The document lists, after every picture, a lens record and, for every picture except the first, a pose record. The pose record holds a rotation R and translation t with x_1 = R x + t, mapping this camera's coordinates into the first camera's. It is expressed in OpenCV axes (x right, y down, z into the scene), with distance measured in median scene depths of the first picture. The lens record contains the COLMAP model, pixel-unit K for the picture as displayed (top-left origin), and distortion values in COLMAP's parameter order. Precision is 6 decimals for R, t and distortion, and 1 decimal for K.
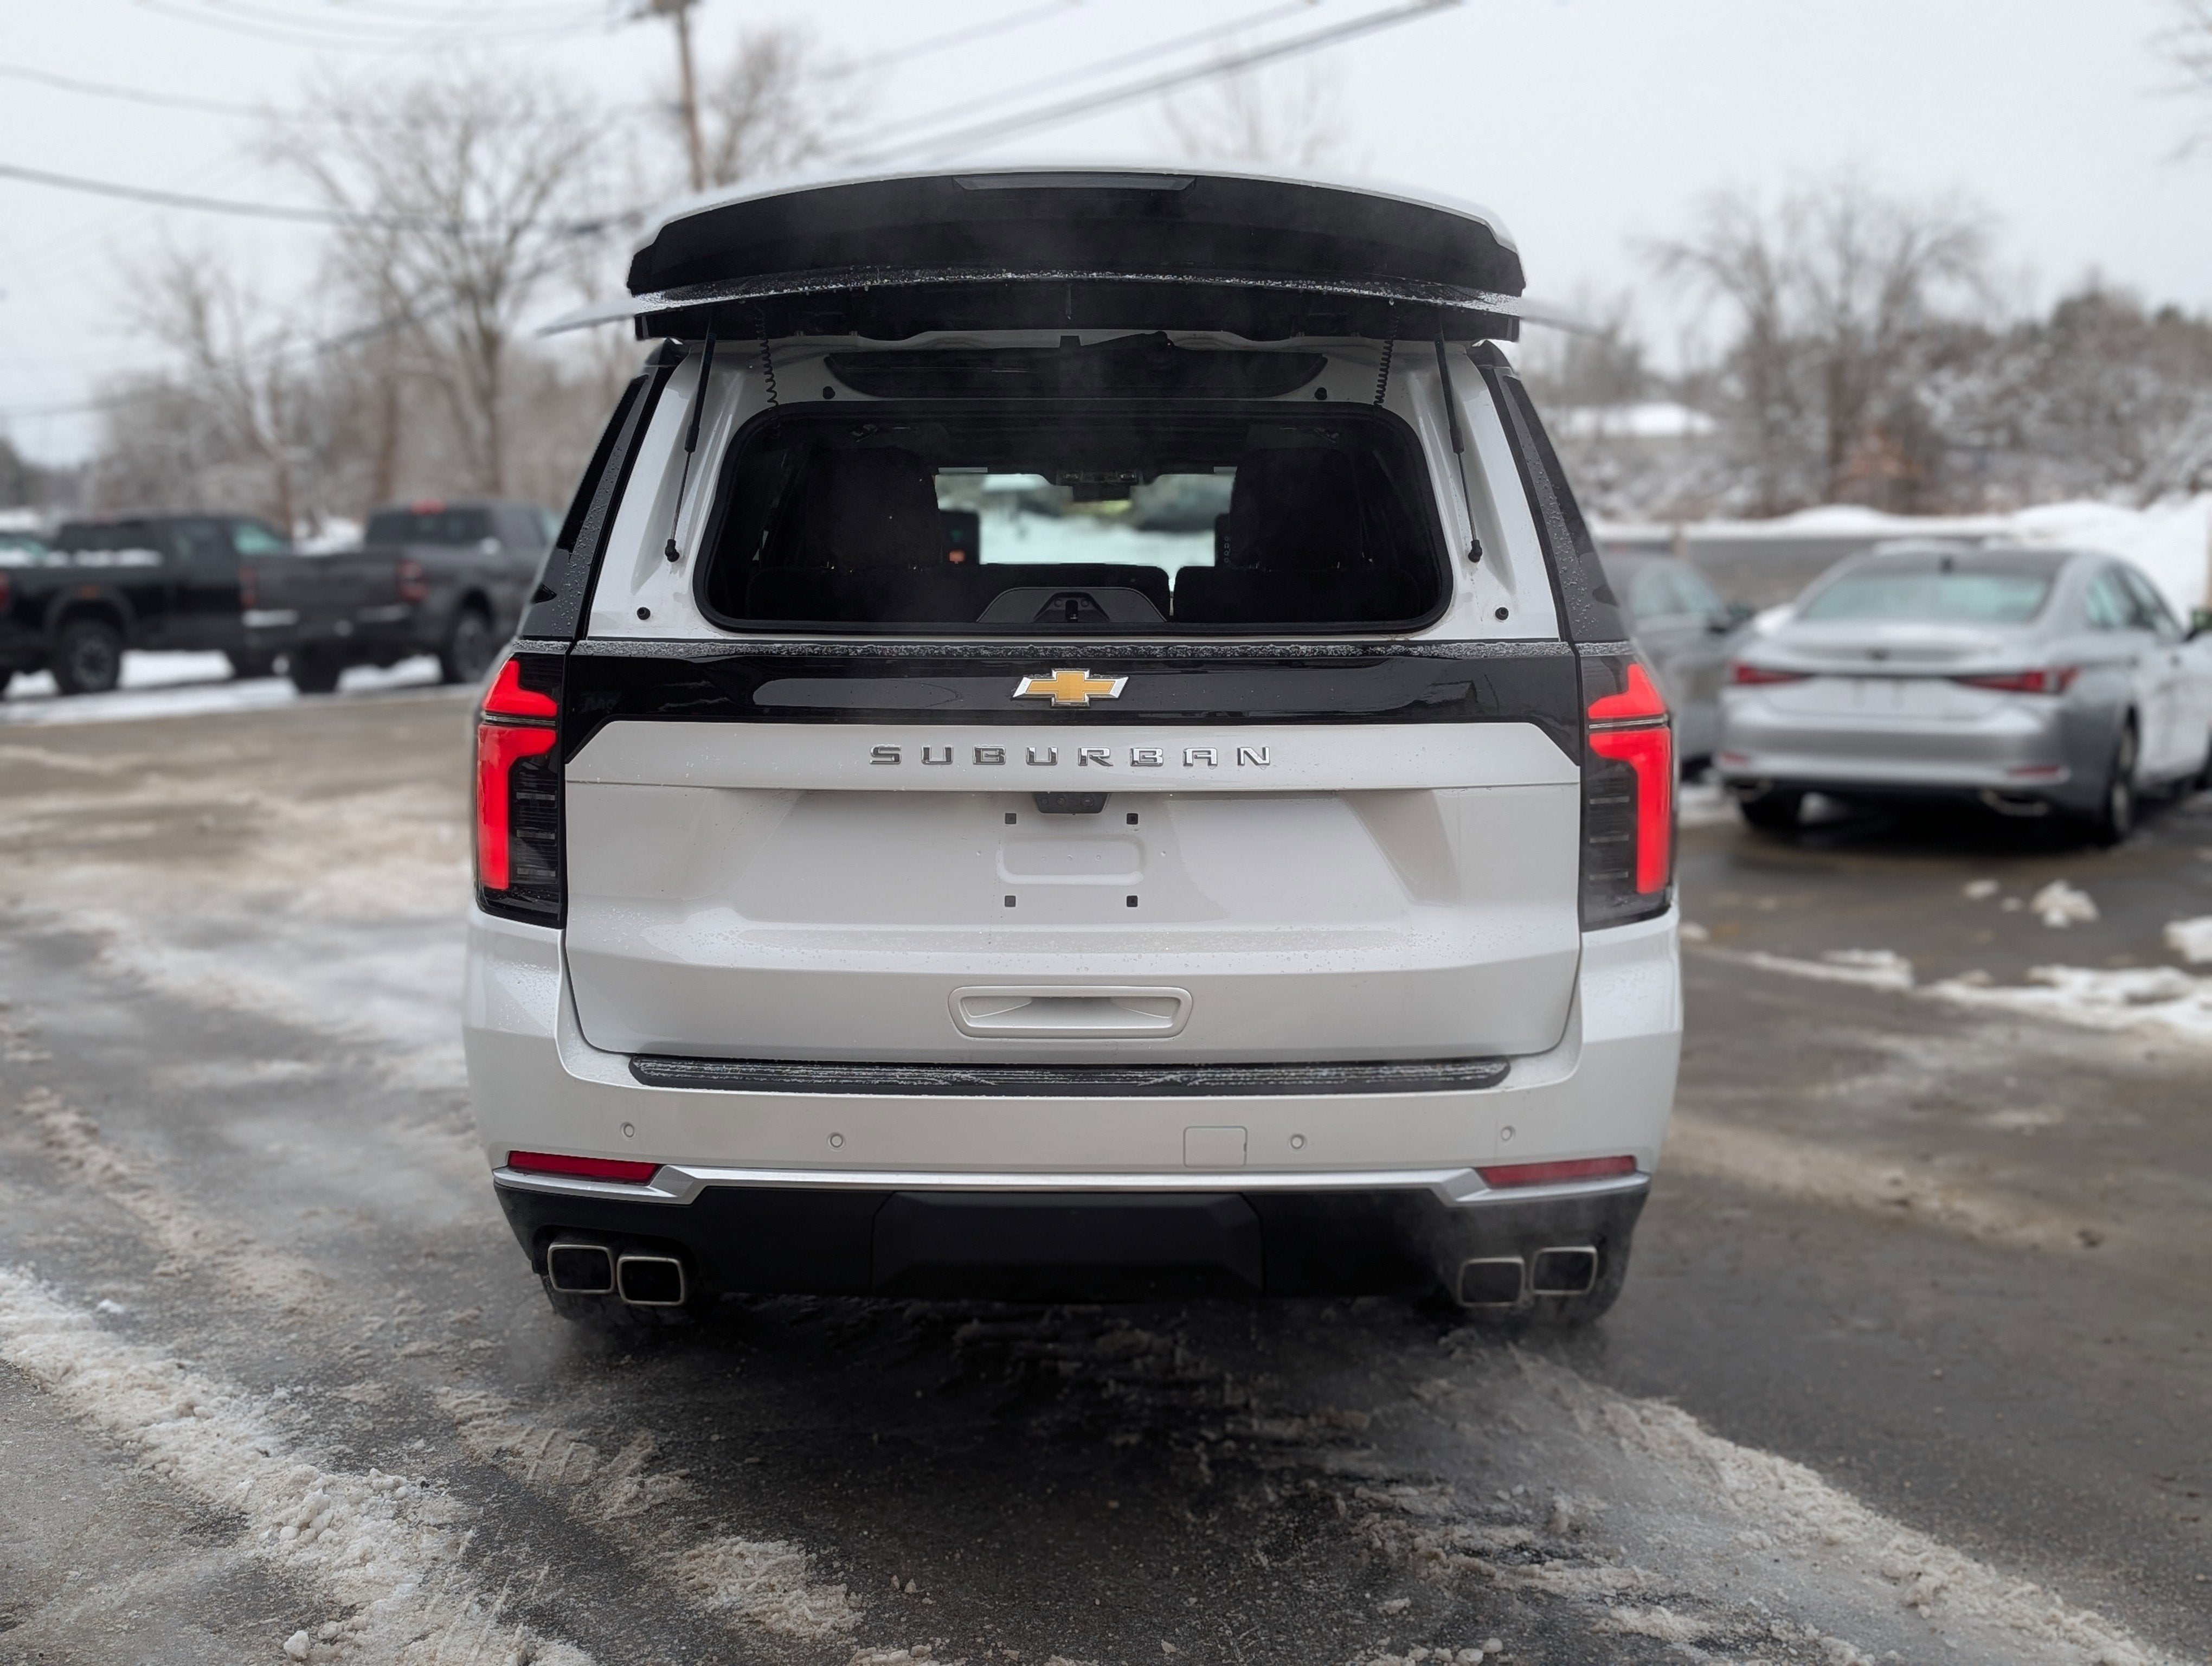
lens RADIAL K [[2374.2, 0, 1104.0], [0, 2374.2, 845.7], [0, 0, 1]] dist [0.041780, 0.000000]
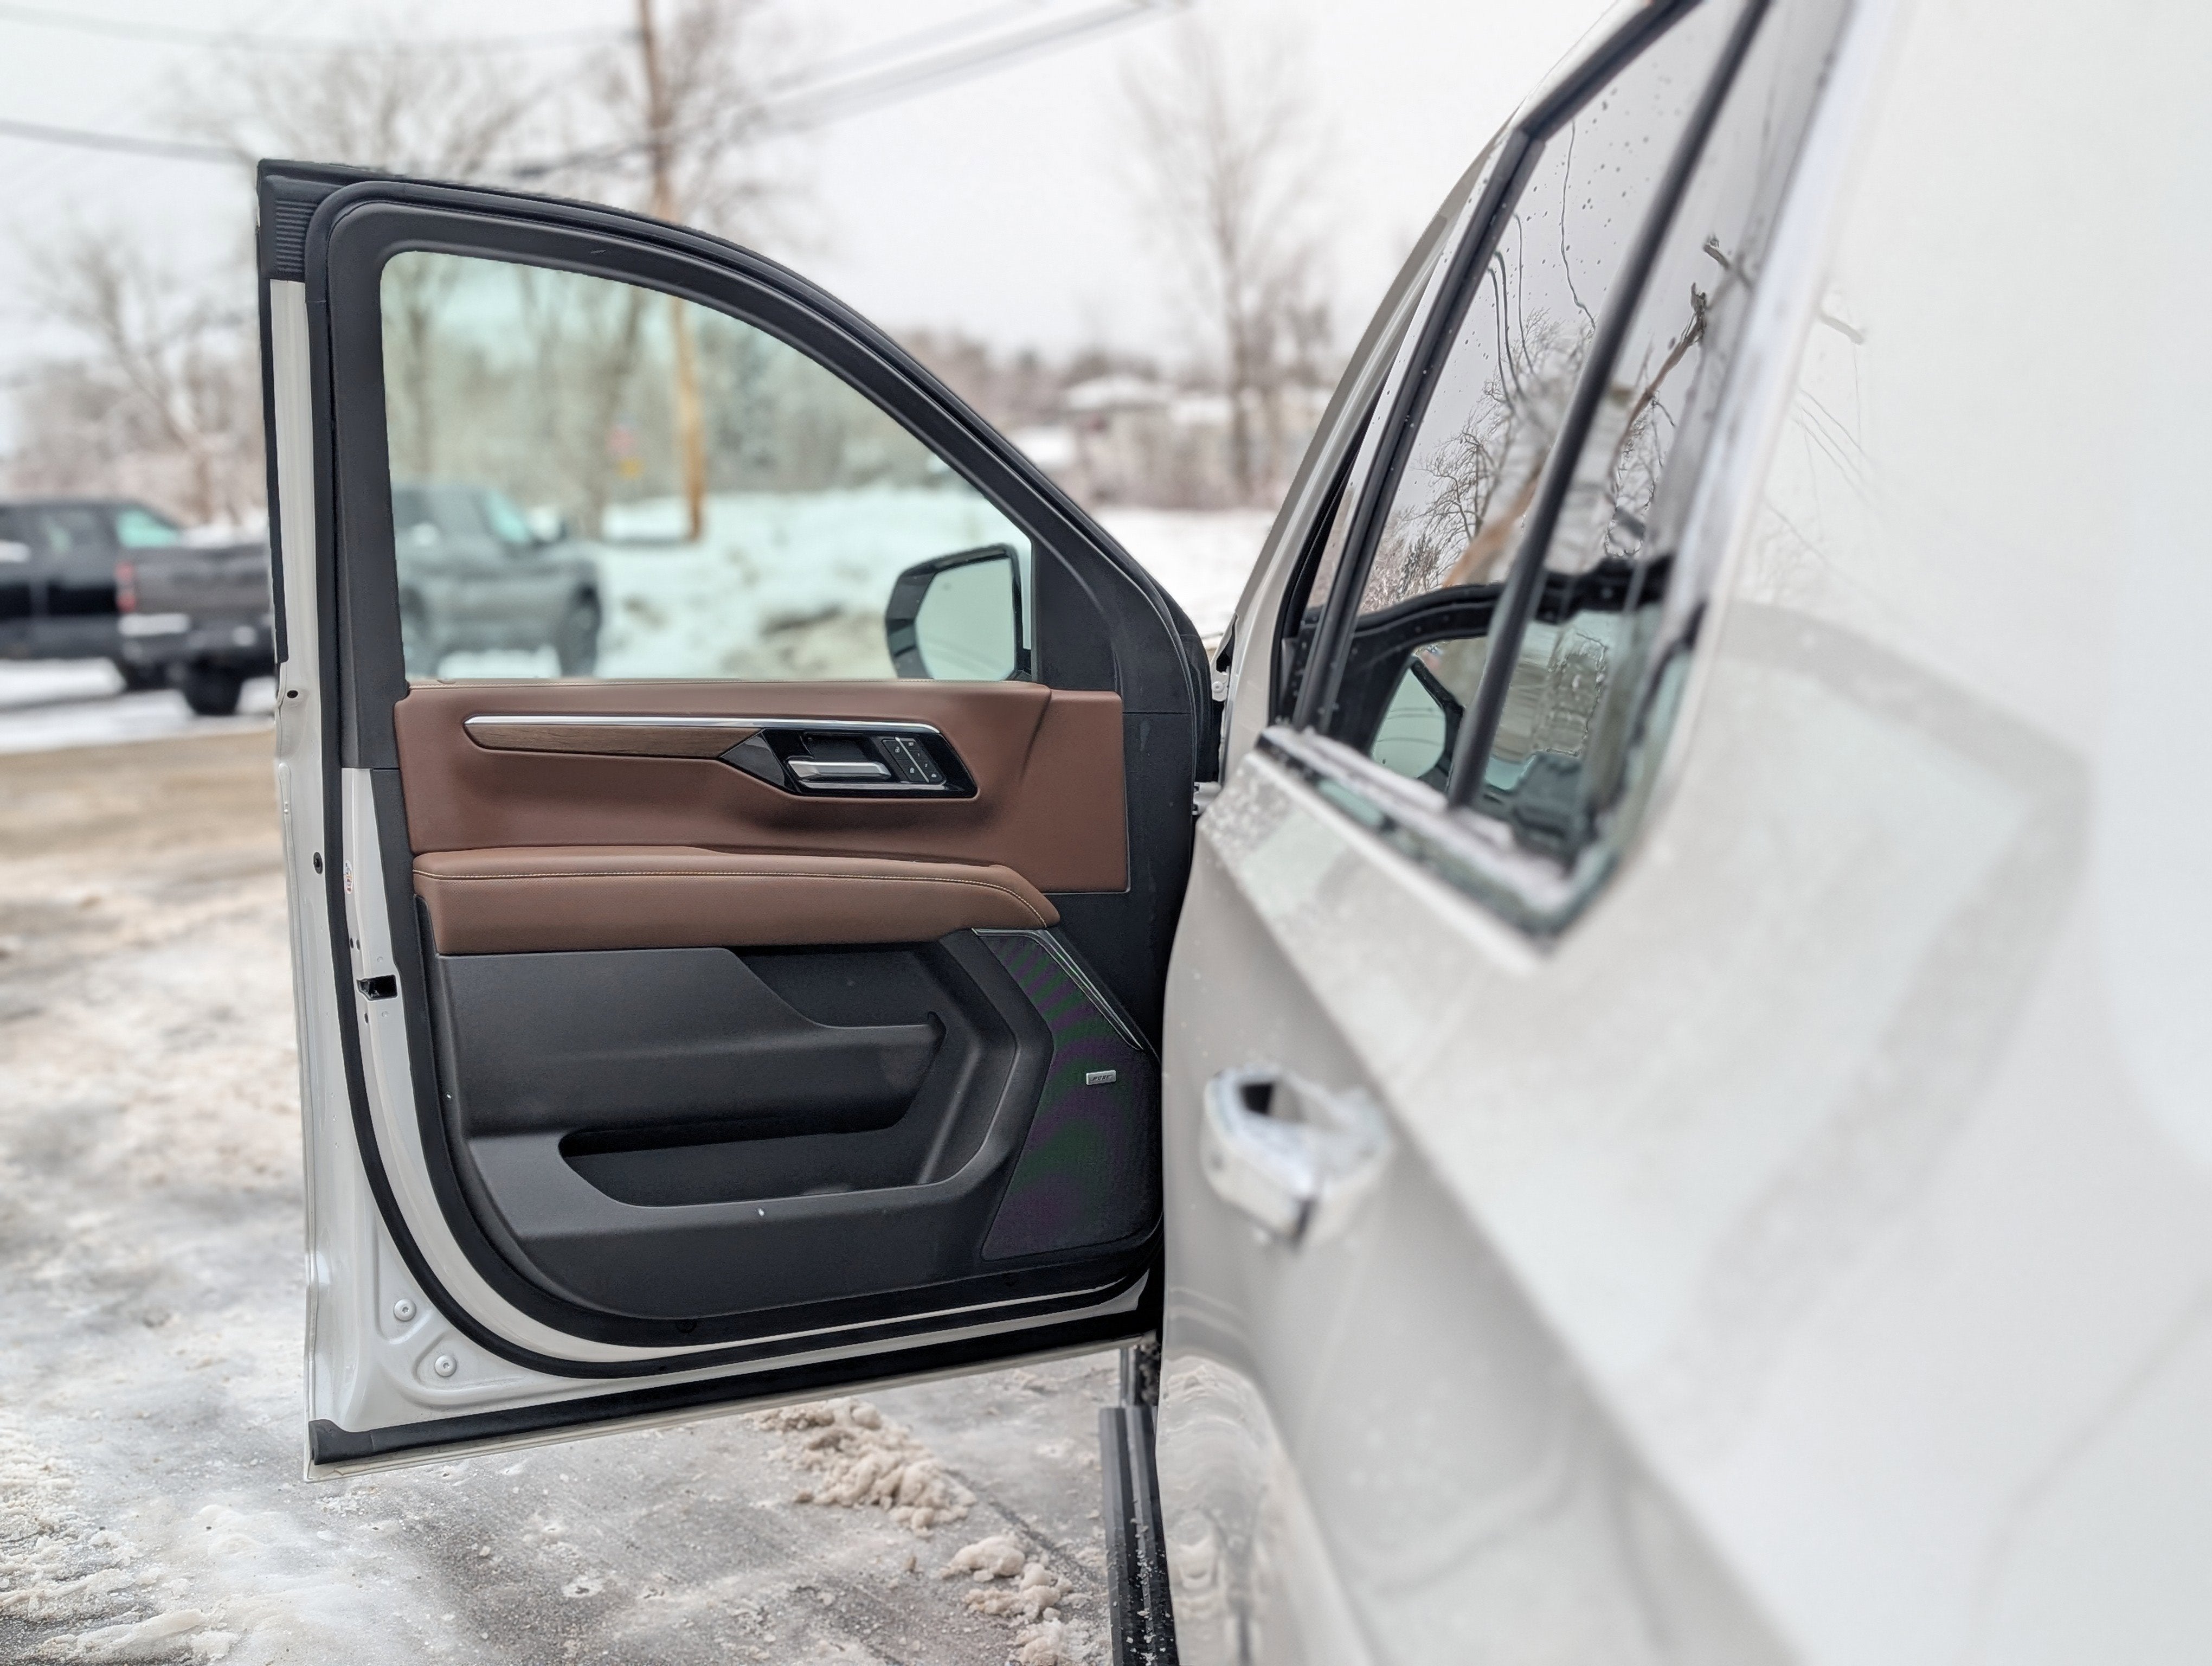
lens RADIAL K [[2374.2, 0, 1108.4], [0, 2374.2, 853.7], [0, 0, 1]] dist [0.041780, 0.000000]
pose [[0.999566, -0.010907, 0.027353, -0.238736], [0.010676, 0.999906, 0.008584, -0.104632], [-0.027444, -0.008289, 0.999589, 0.892387]]
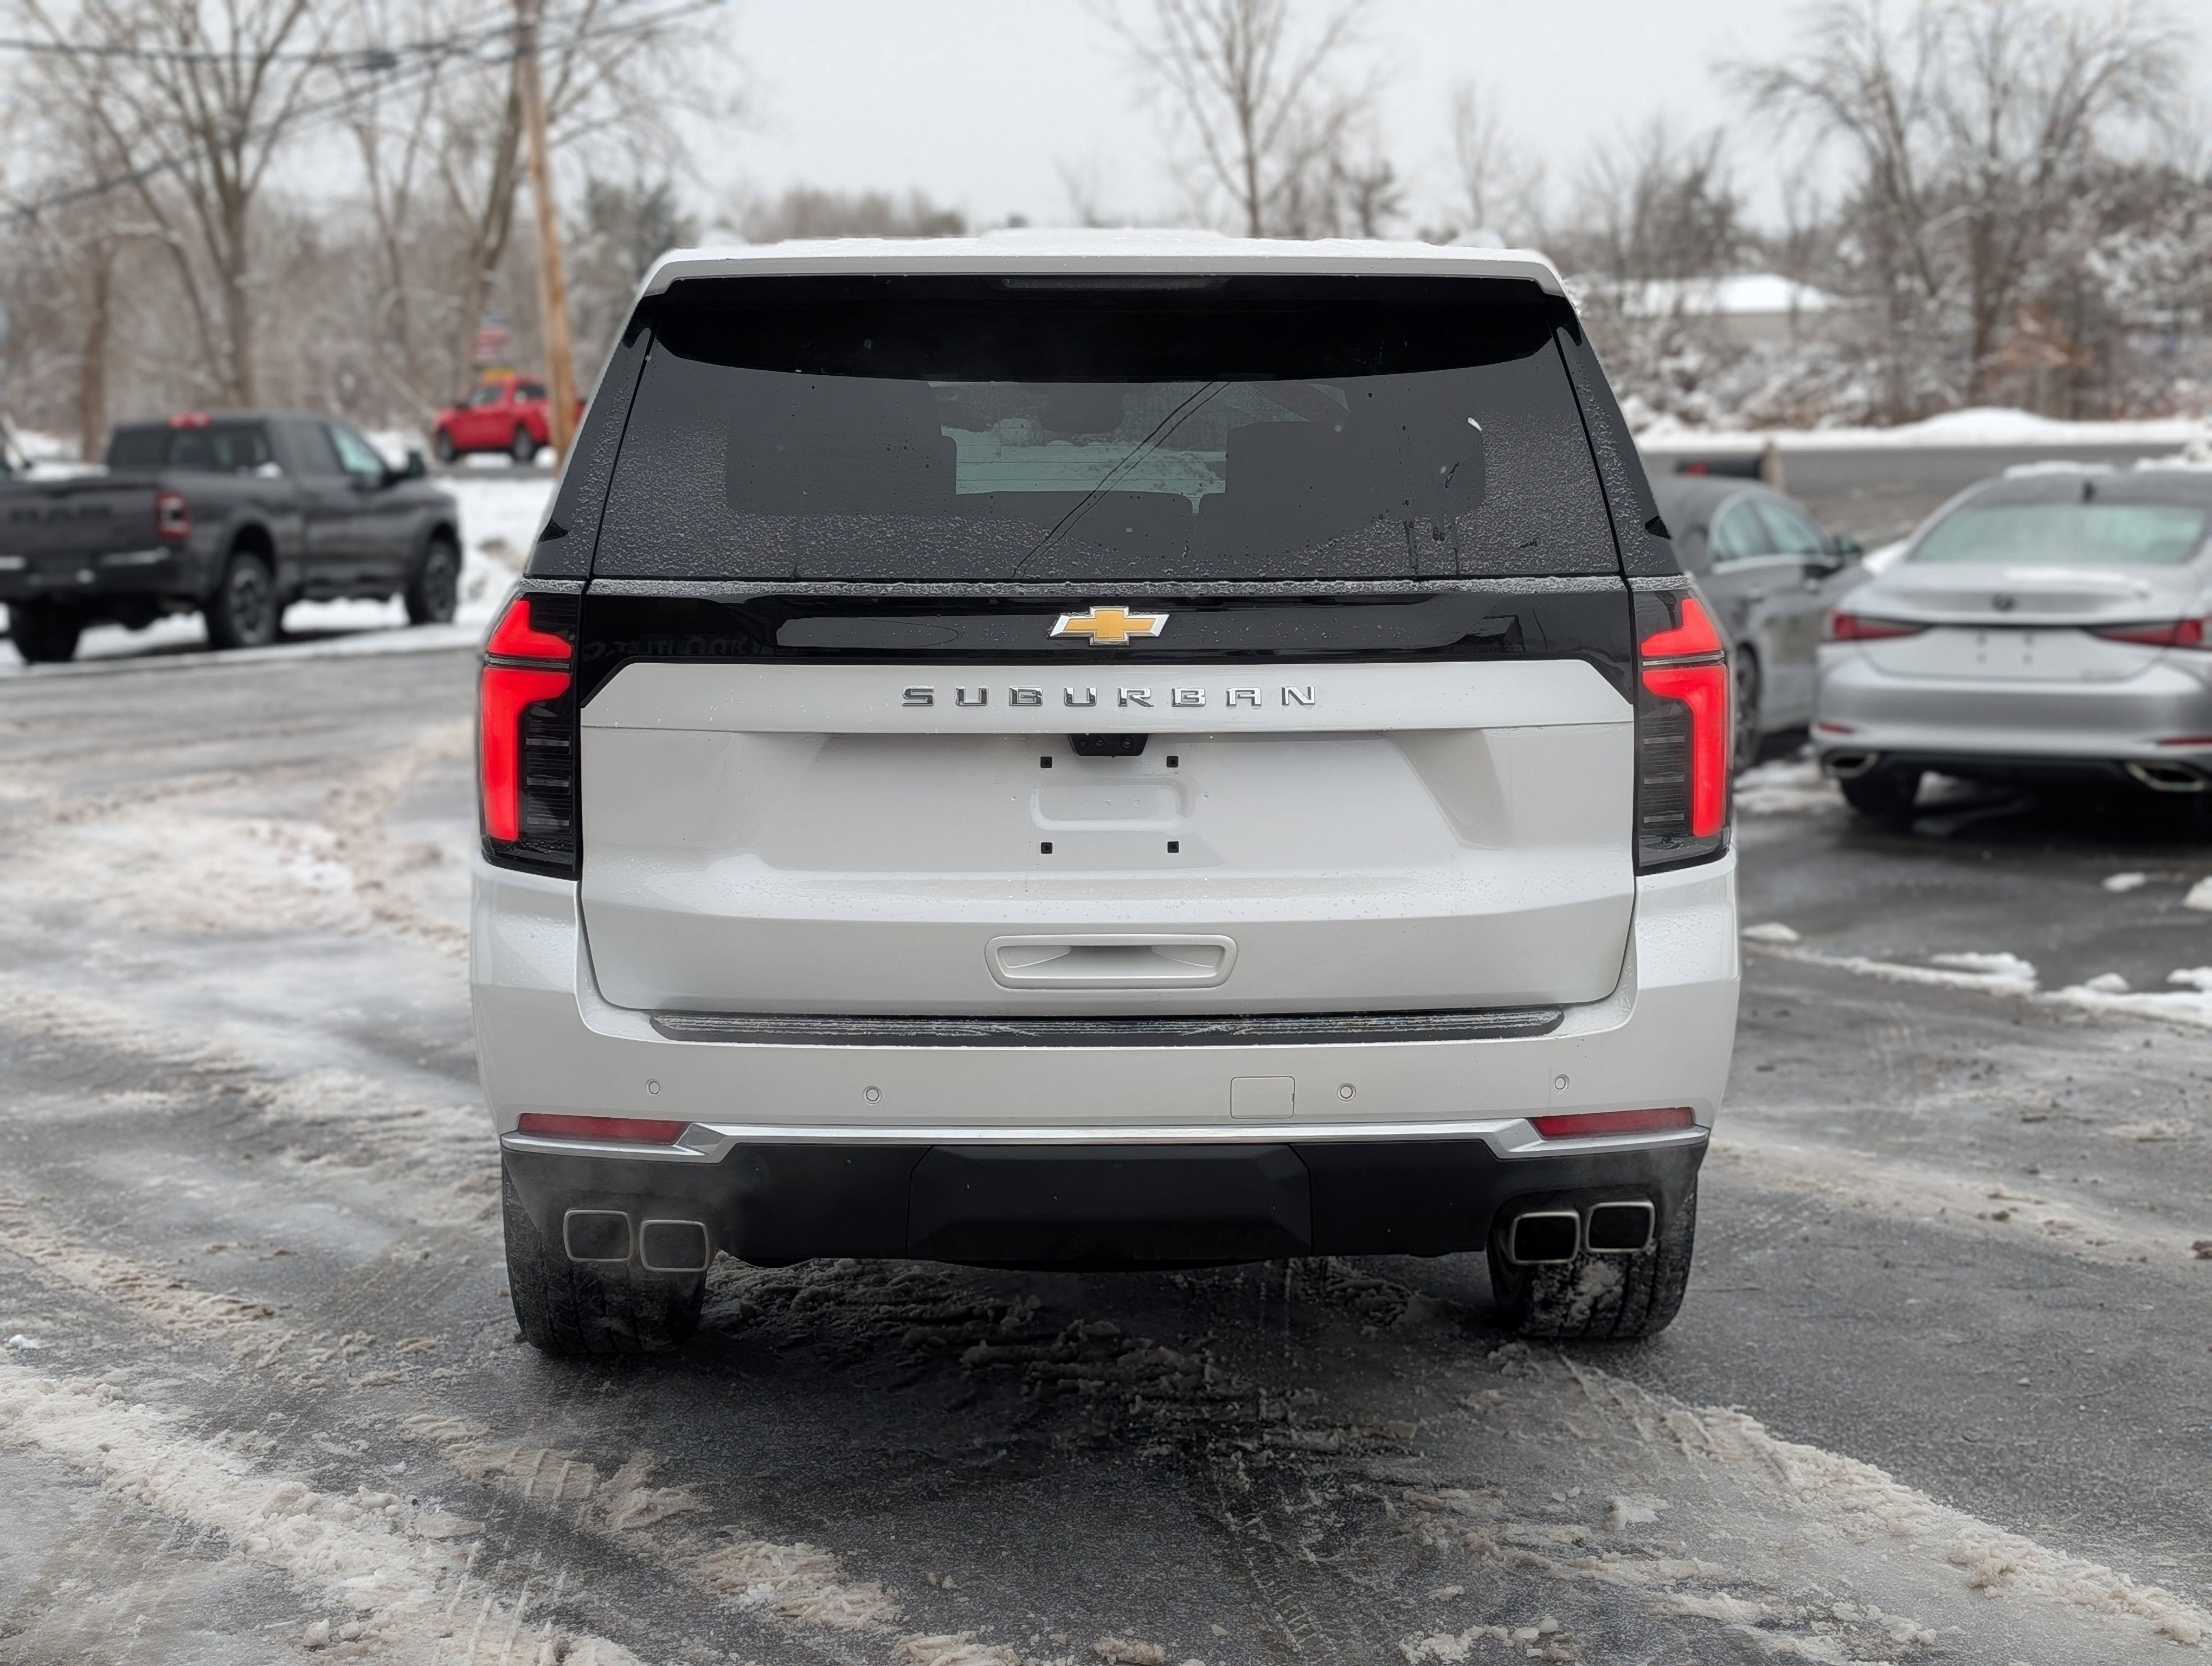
lens RADIAL K [[3108.9, 0, 1109.9], [0, 3108.9, 841.2], [0, 0, 1]] dist [0.054095, 0.000000]
pose [[0.999711, -0.007594, 0.022792, -0.030525], [0.007684, 0.999963, -0.003888, 0.018471], [-0.022762, 0.004062, 0.999733, -0.189682]]
